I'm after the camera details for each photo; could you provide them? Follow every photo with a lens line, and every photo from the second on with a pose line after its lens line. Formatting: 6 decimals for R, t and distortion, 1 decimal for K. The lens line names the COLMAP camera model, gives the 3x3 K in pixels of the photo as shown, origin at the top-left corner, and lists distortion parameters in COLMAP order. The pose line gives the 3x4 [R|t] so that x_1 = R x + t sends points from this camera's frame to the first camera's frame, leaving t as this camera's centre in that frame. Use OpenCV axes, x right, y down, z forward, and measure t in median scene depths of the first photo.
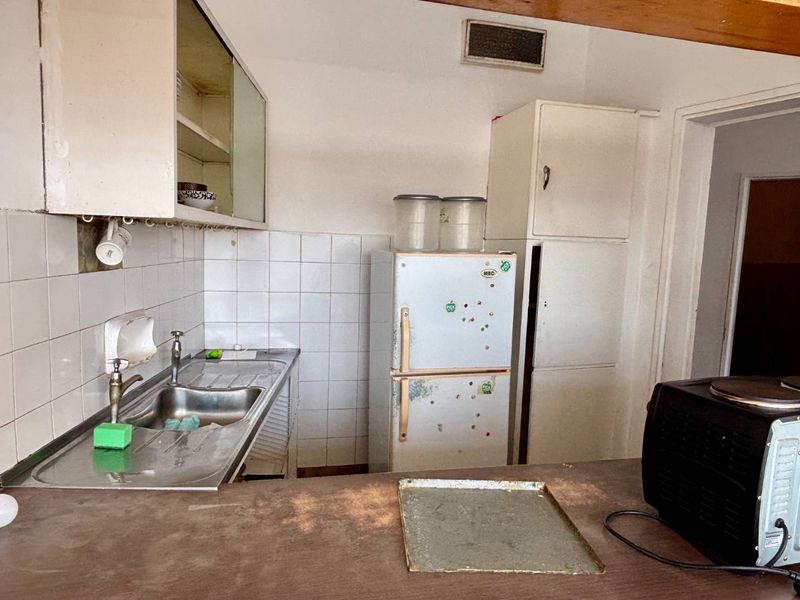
lens RADIAL K [[573.7, 0, 385.3], [0, 573.7, 321.9], [0, 0, 1]] dist [0.026799, -0.001017]
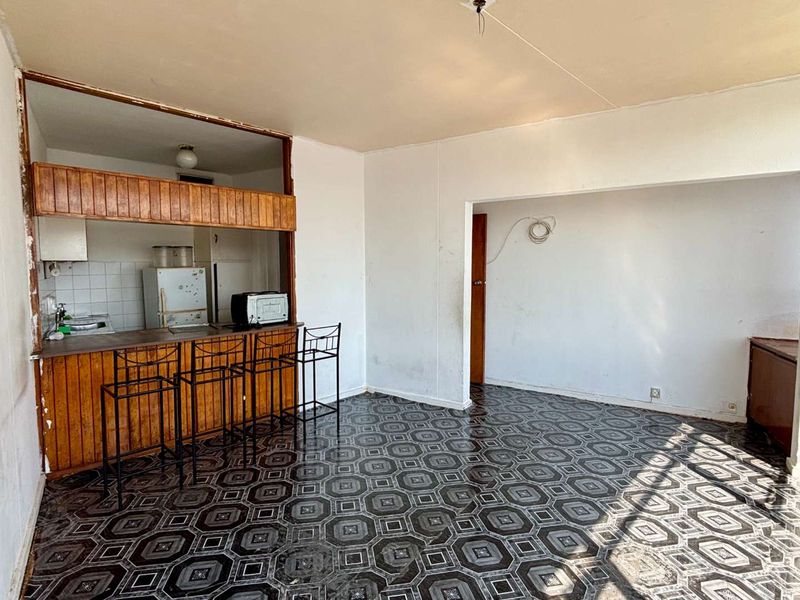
lens RADIAL K [[435.6, 0, 386.3], [0, 435.6, 297.8], [0, 0, 1]] dist [0.020865, -0.000611]
pose [[0.852116, -0.077372, 0.517602, -0.135252], [0.101721, 0.994636, -0.018782, 0.161385], [-0.513373, 0.068655, 0.855415, -1.279743]]
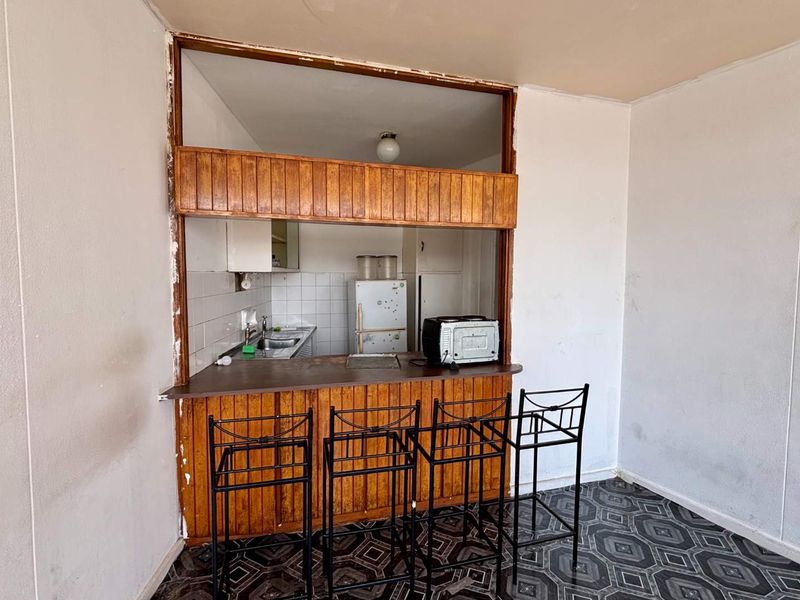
lens RADIAL K [[397.1, 0, 399.1], [0, 397.1, 303.0], [0, 0, 1]] dist [0.000345, -0.001444]
pose [[0.998108, -0.033945, 0.051258, 0.109888], [0.036923, 0.997615, -0.058317, 0.073665], [-0.049156, 0.060099, 0.996981, -0.642340]]
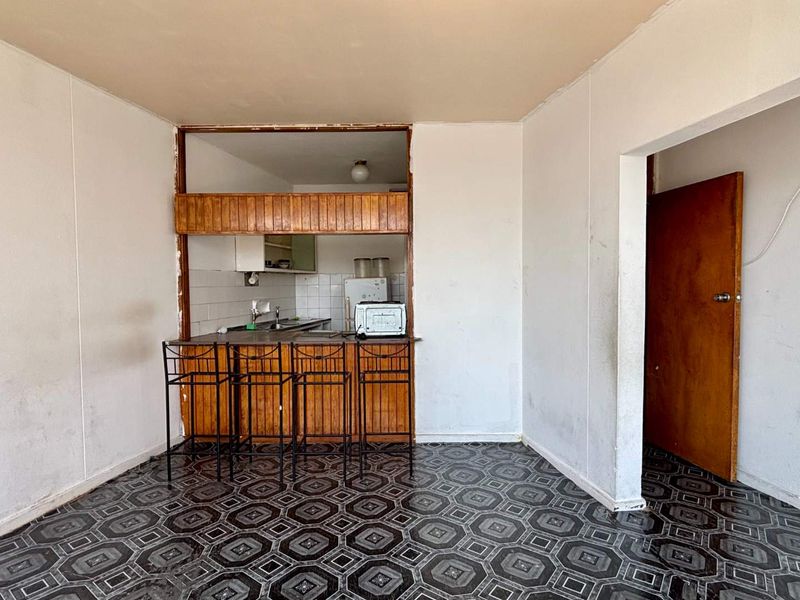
lens RADIAL K [[418.4, 0, 401.2], [0, 418.4, 304.4], [0, 0, 1]] dist [0.002037, -0.002705]
pose [[0.972789, -0.032563, -0.229393, 0.780070], [0.012883, 0.996145, -0.086776, 0.202808], [0.231334, 0.081459, 0.969458, -1.015843]]
